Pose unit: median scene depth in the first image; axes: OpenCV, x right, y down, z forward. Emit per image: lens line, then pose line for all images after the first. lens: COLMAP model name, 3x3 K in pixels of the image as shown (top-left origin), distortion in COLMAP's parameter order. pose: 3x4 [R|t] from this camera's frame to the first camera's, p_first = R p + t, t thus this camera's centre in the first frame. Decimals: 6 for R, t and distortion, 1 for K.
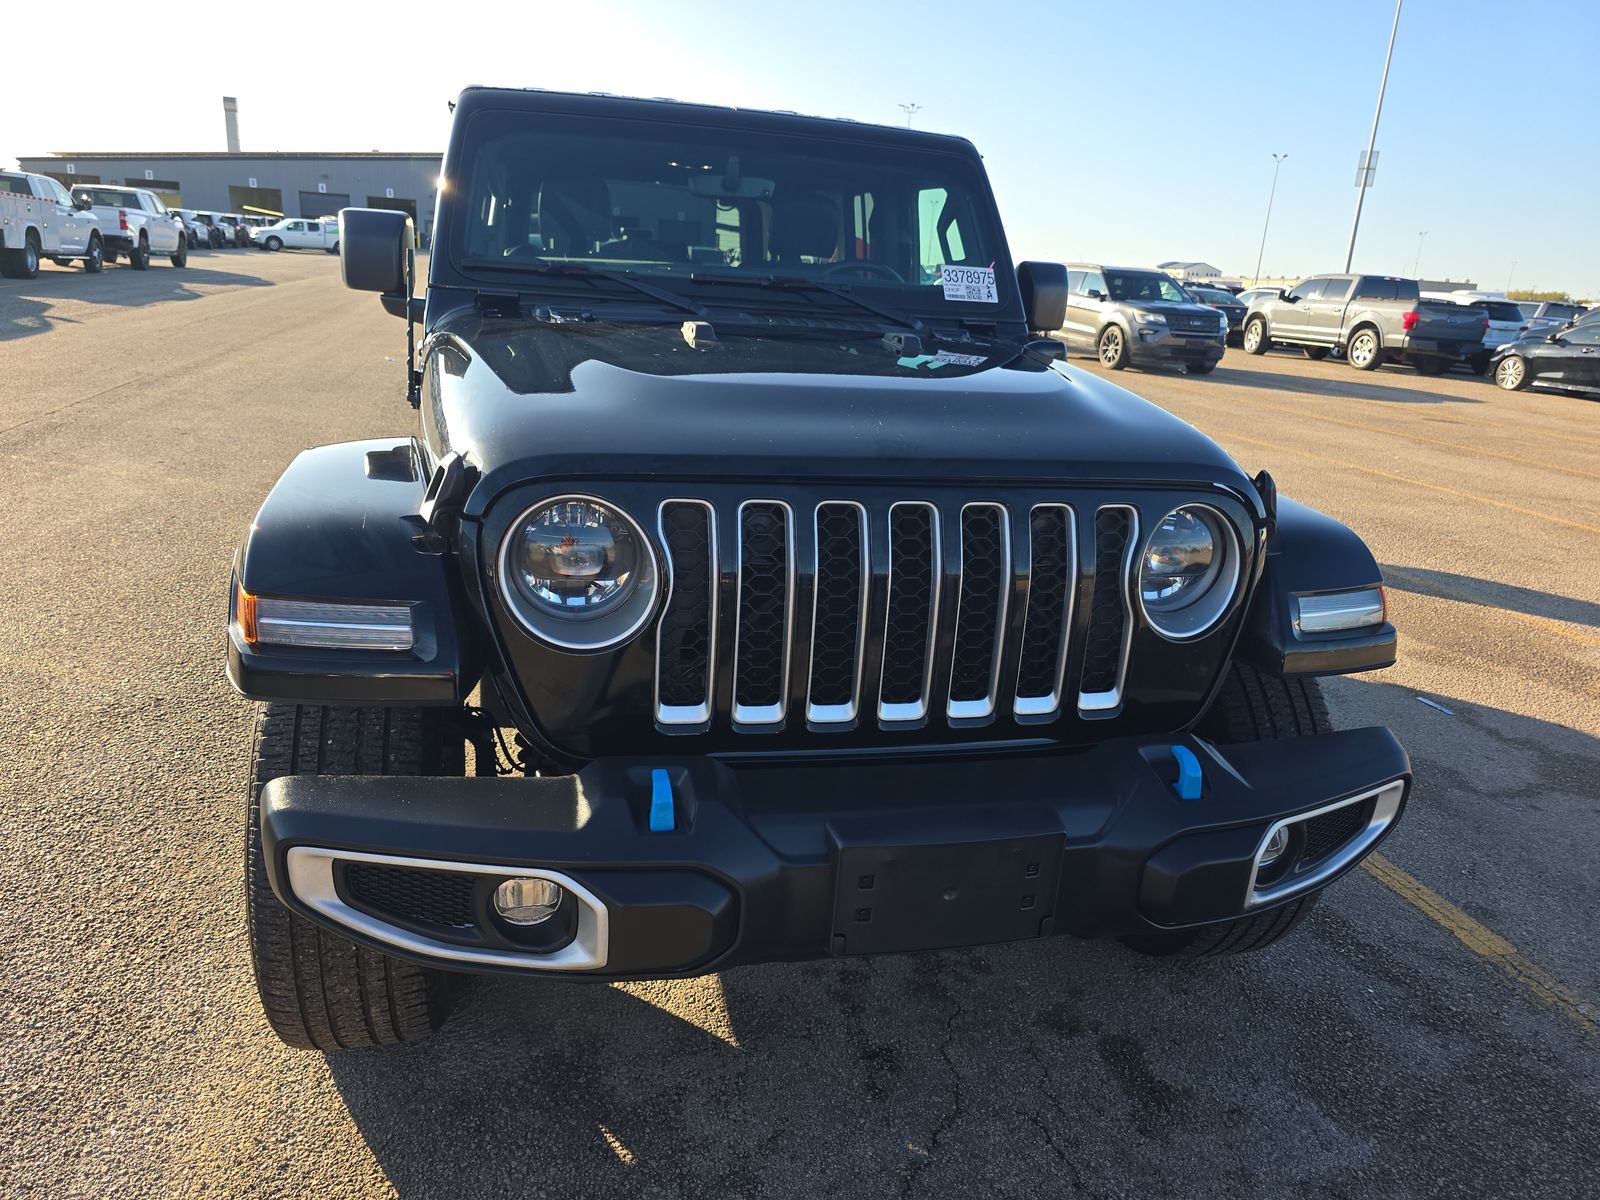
lens RADIAL K [[1097.2, 0, 800.2], [0, 1097.2, 599.3], [0, 0, 1]] dist [0.046429, -0.042871]
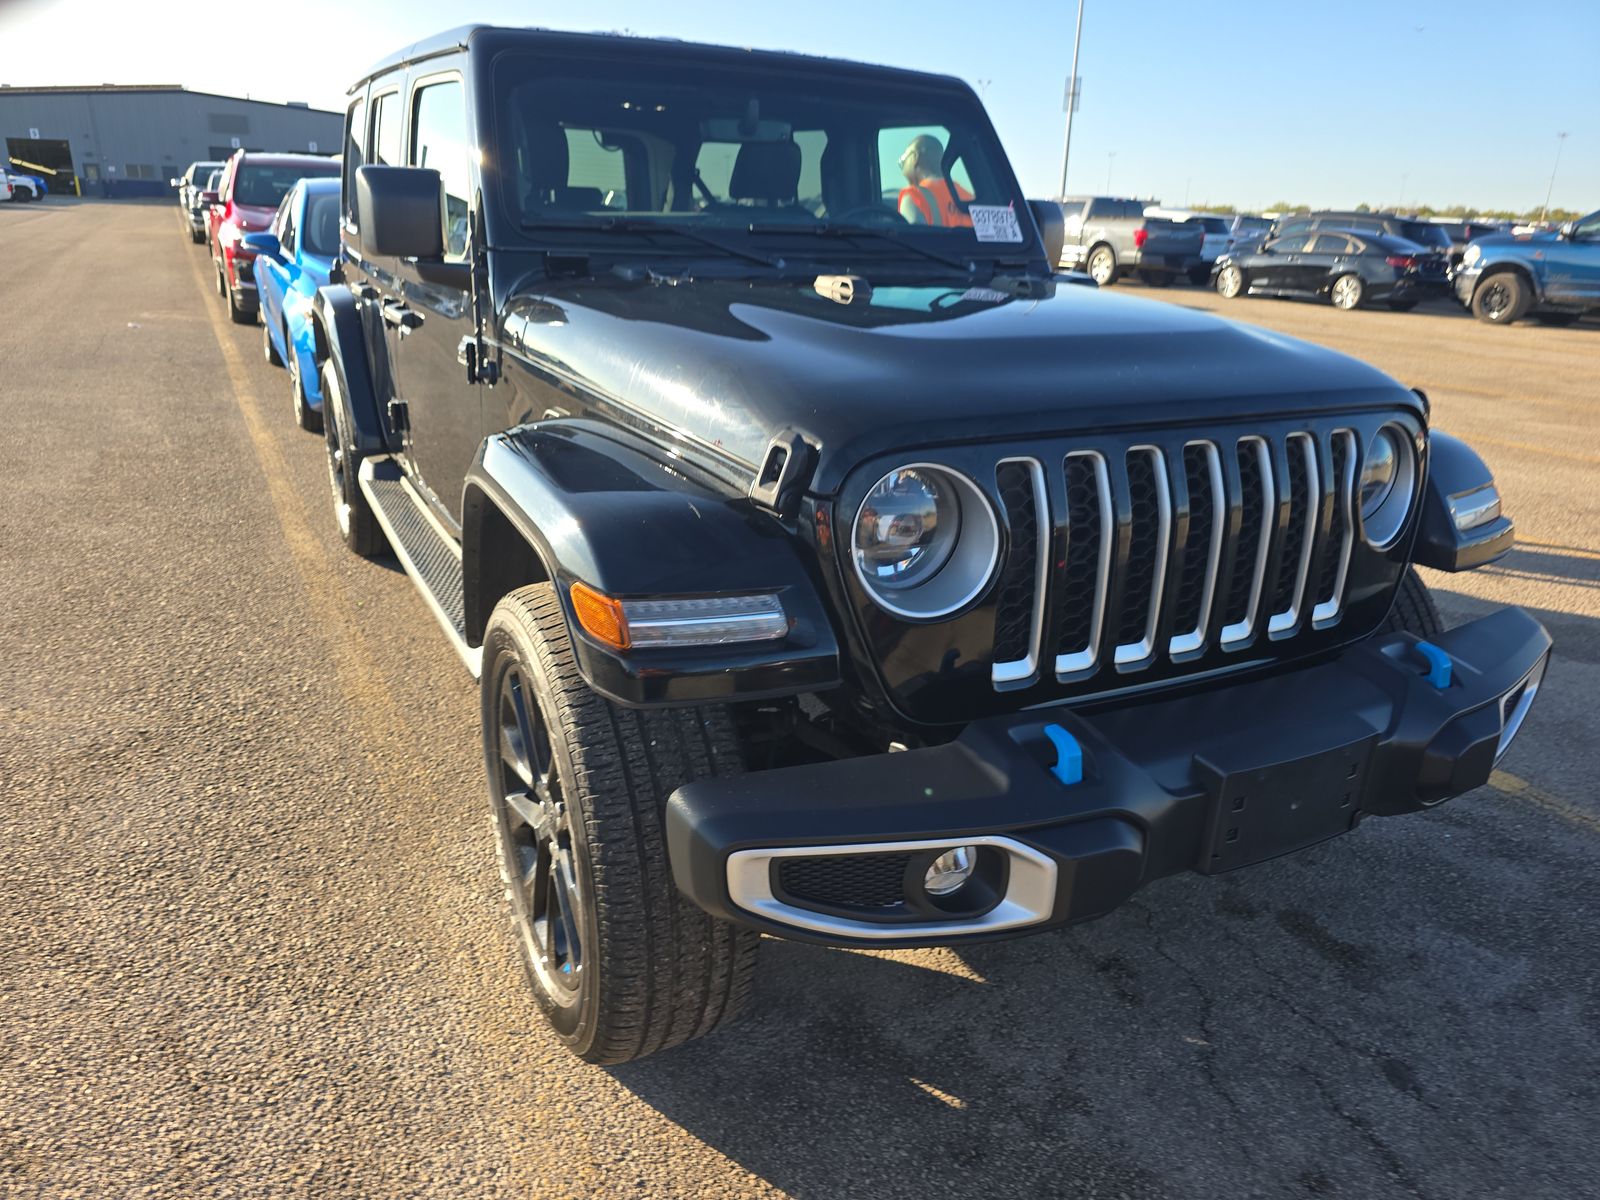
lens RADIAL K [[1097.2, 0, 794.0], [0, 1097.2, 594.6], [0, 0, 1]] dist [0.046429, -0.042871]
pose [[0.970631, -0.109595, 0.214162, -0.318131], [0.098504, 0.993214, 0.061822, -0.029211], [-0.219484, -0.038910, 0.974840, 0.033297]]
